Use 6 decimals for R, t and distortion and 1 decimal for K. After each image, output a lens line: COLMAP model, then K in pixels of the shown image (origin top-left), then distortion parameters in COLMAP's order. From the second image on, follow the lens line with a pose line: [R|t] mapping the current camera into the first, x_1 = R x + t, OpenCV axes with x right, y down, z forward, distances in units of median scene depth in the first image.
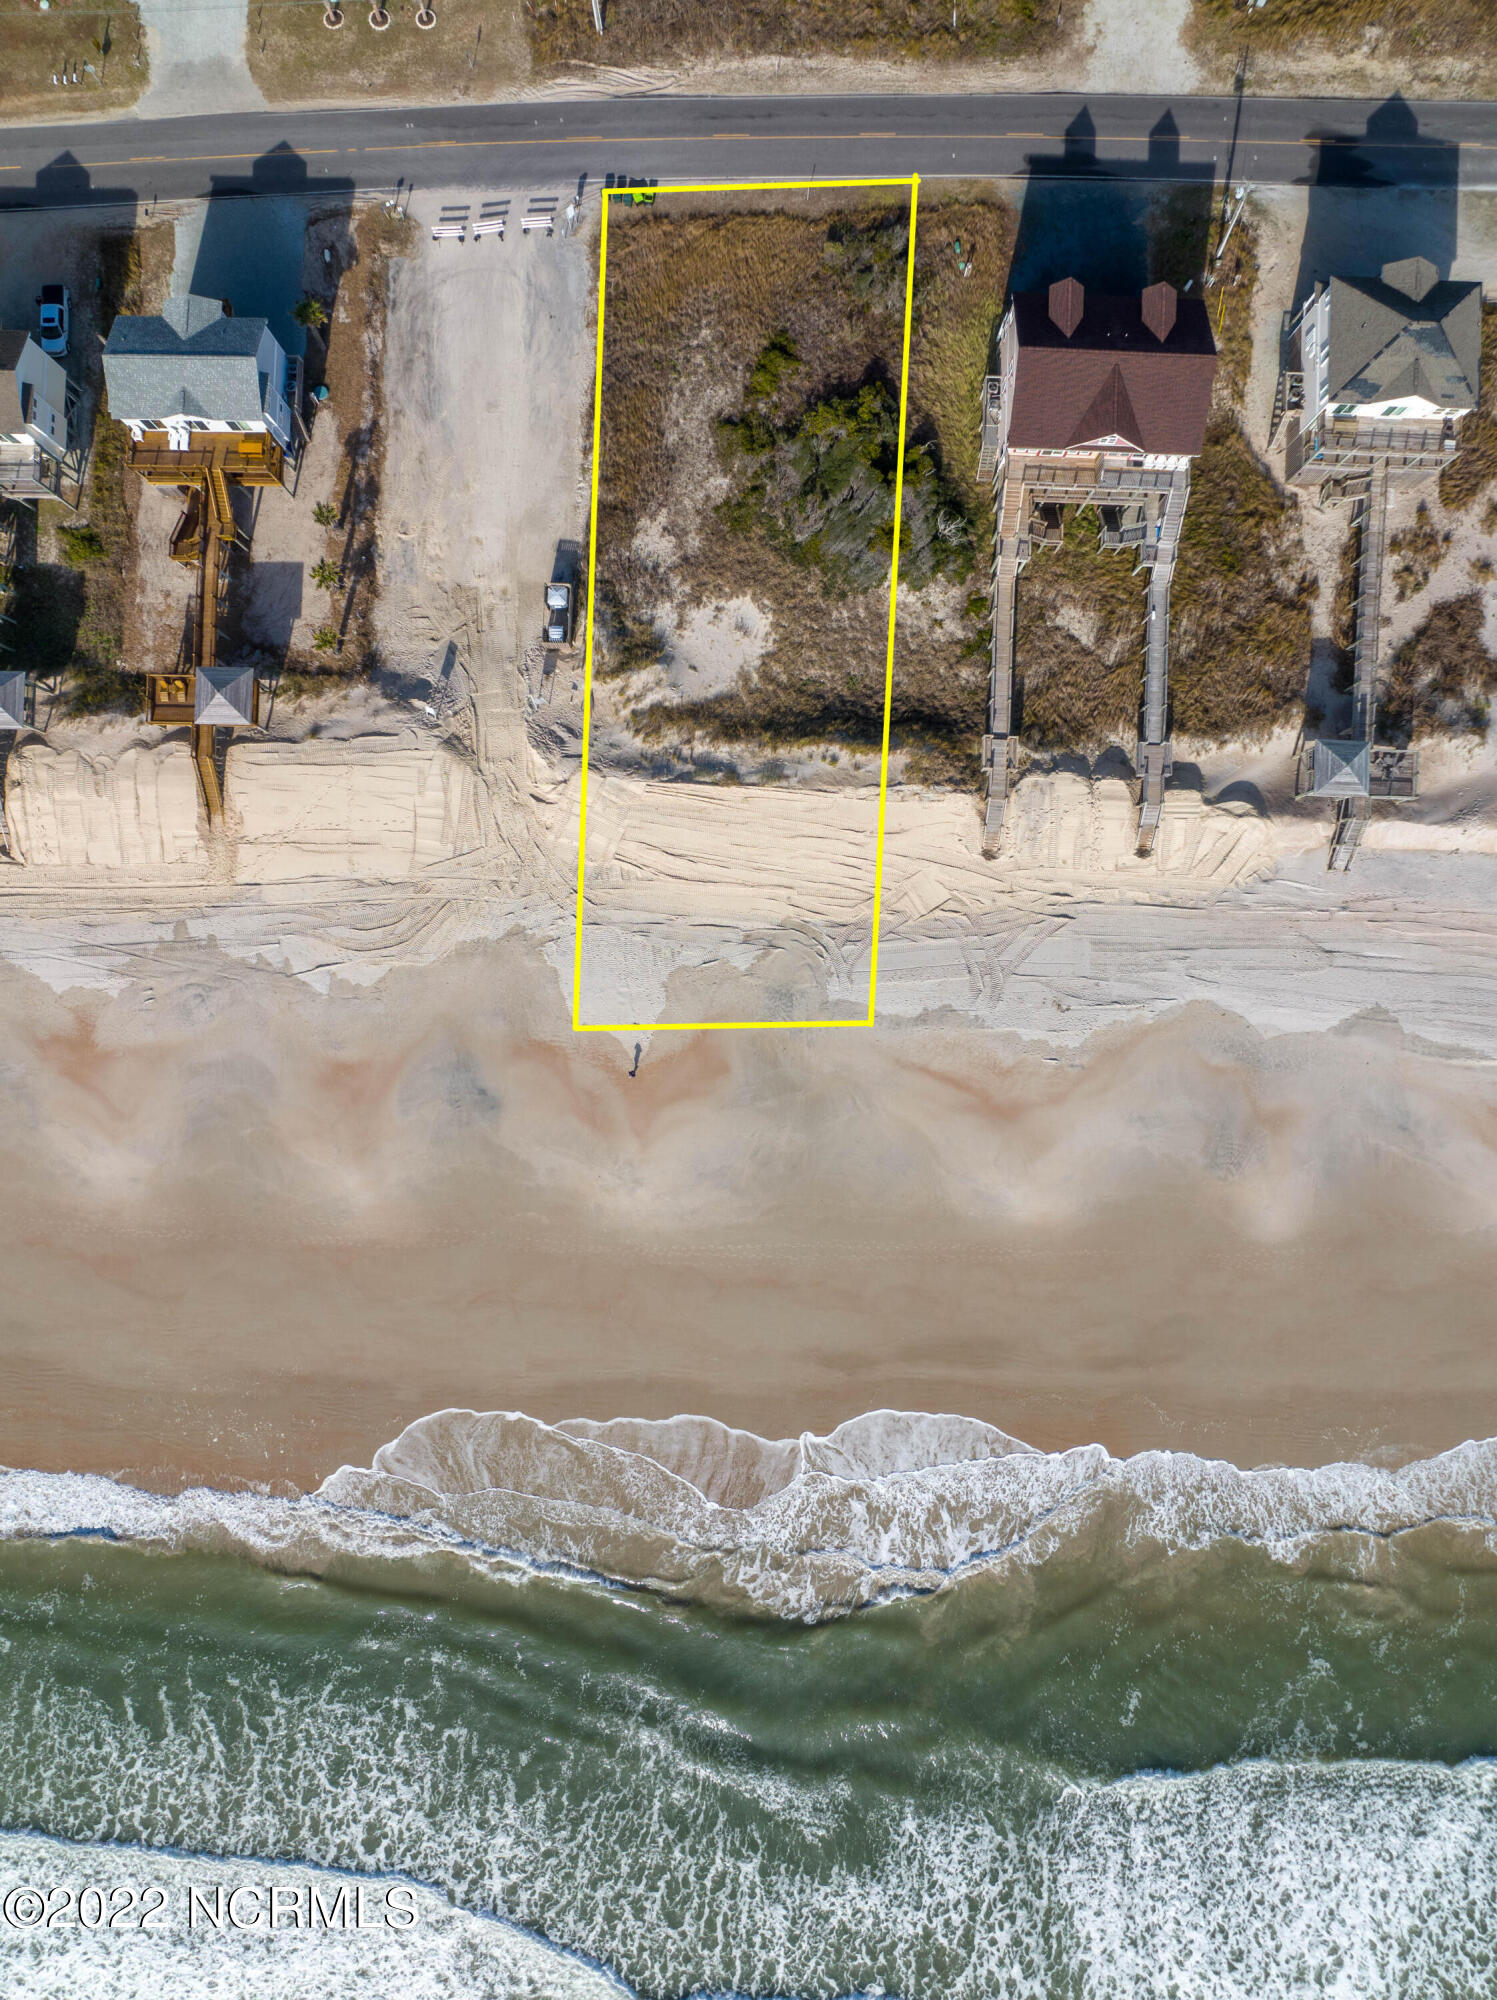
lens RADIAL K [[1412.5, 0, 745.8], [0, 1412.5, 1000.7], [0, 0, 1]] dist [-0.044129, 0.011132]
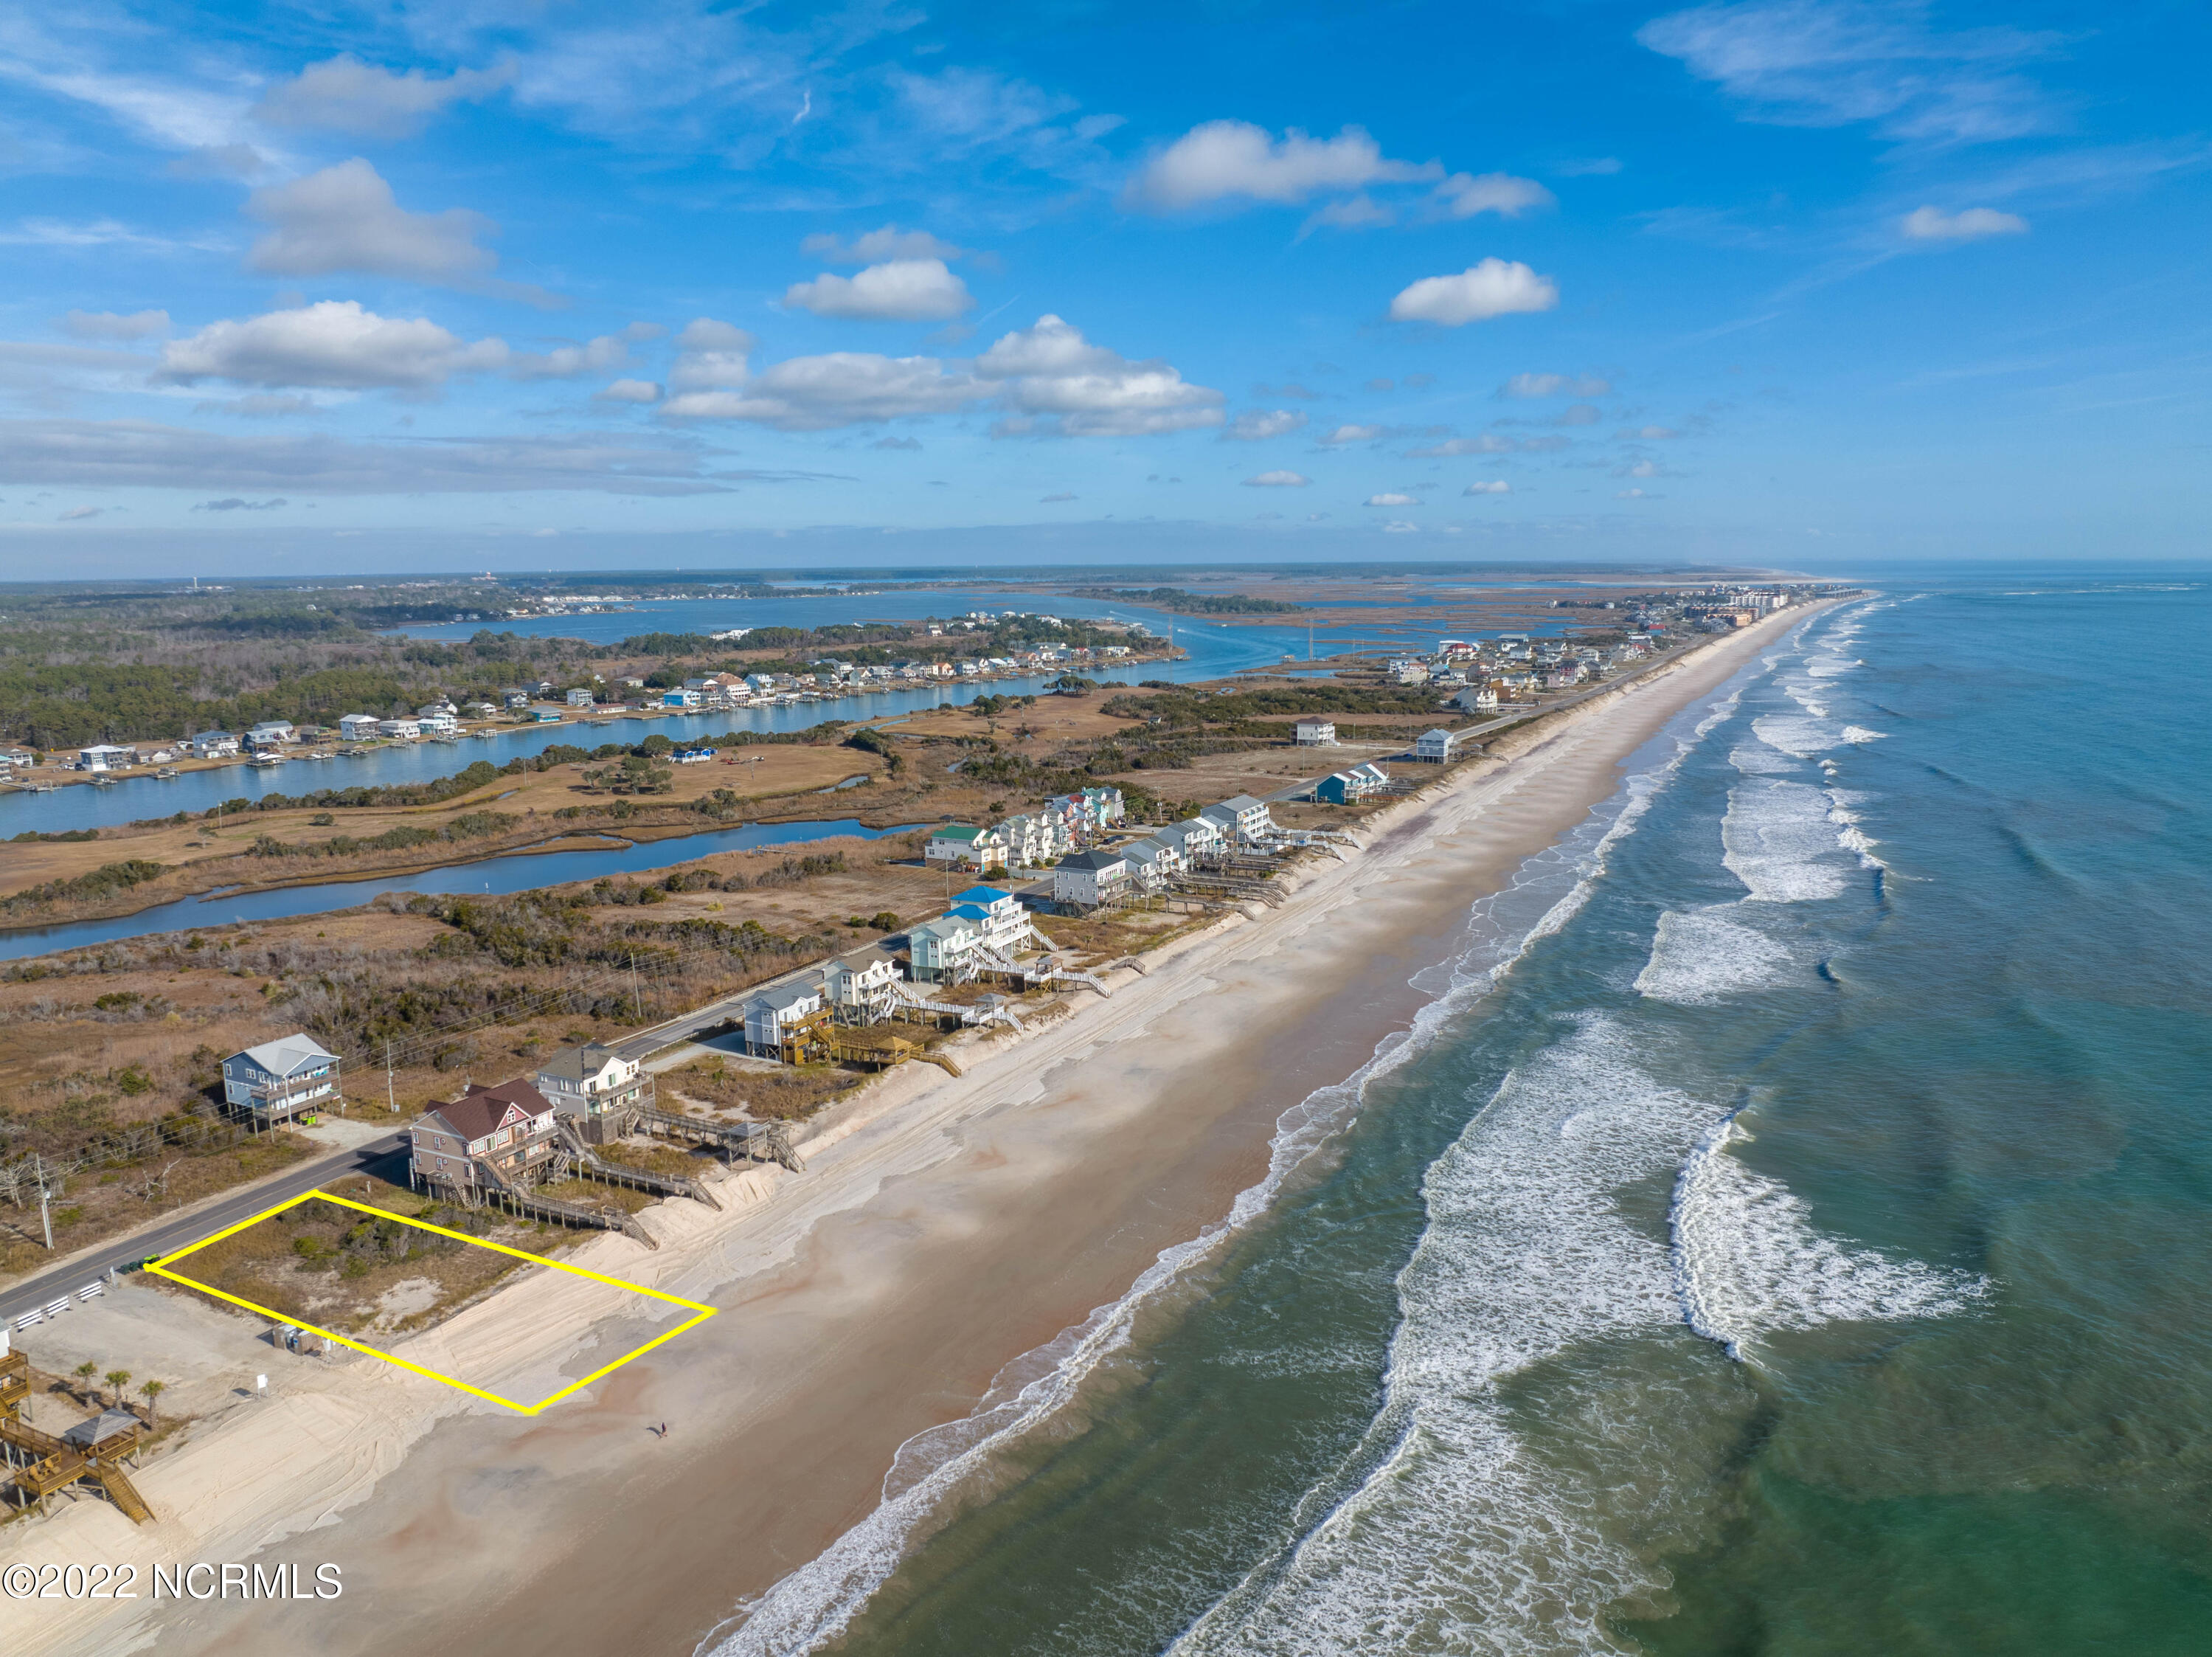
lens RADIAL K [[1562.5, 0, 1107.1], [0, 1562.5, 829.8], [0, 0, 1]] dist [-0.044129, 0.011132]
pose [[0.421628, -0.151649, 0.893998, -1.027200], [0.906742, 0.062851, -0.416976, 0.988381], [0.007045, 0.986434, 0.164006, 0.288924]]
